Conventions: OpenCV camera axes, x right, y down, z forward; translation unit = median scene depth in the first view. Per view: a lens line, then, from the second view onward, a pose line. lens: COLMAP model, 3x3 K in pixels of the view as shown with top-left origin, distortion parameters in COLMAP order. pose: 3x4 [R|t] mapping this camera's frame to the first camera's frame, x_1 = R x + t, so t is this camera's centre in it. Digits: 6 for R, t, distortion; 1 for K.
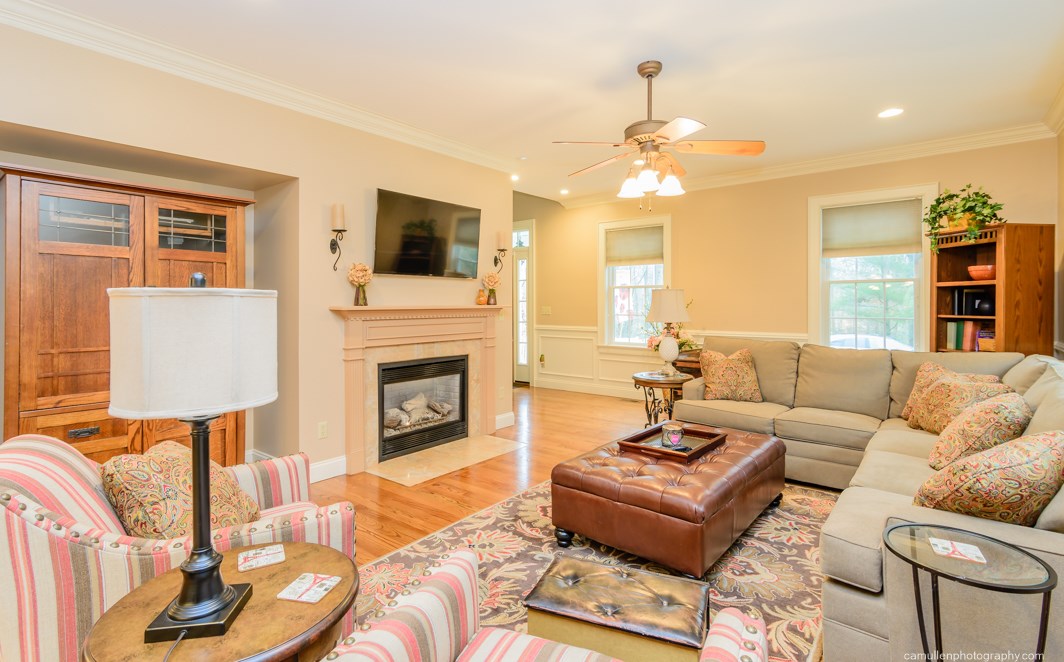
lens RADIAL K [[513.8, 0, 528.9], [0, 513.8, 306.5], [0, 0, 1]] dist [0.019117, -0.000052]
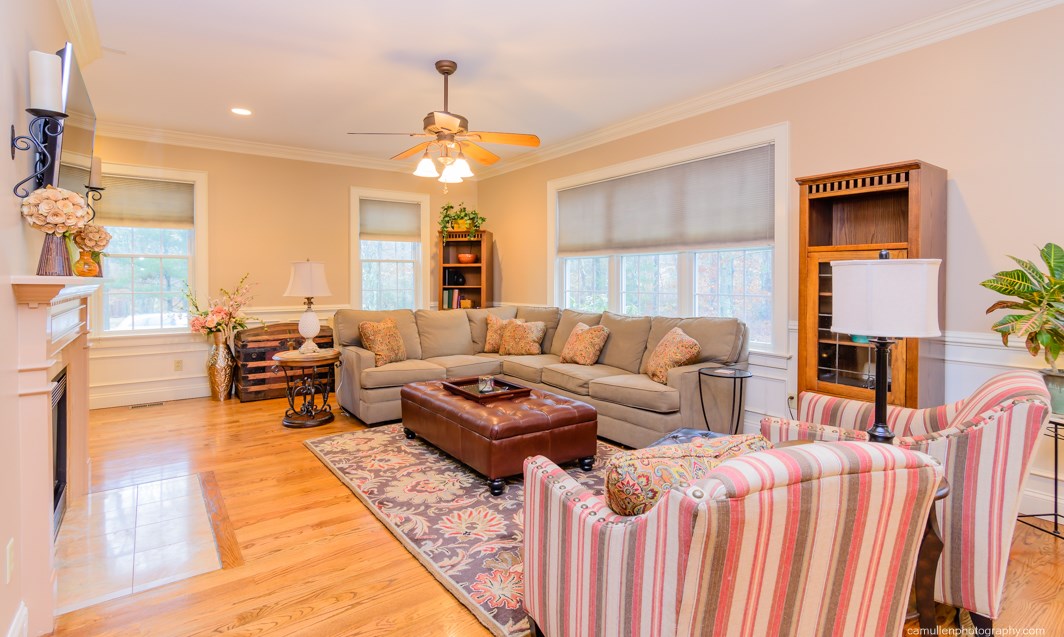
lens RADIAL K [[526.3, 0, 509.8], [0, 526.3, 287.2], [0, 0, 1]] dist [0.000922, 0.000161]
pose [[0.282688, -0.011876, 0.959138, -0.667539], [0.007981, 0.999918, 0.010029, 0.007521], [-0.959179, 0.004820, 0.282760, 0.439244]]
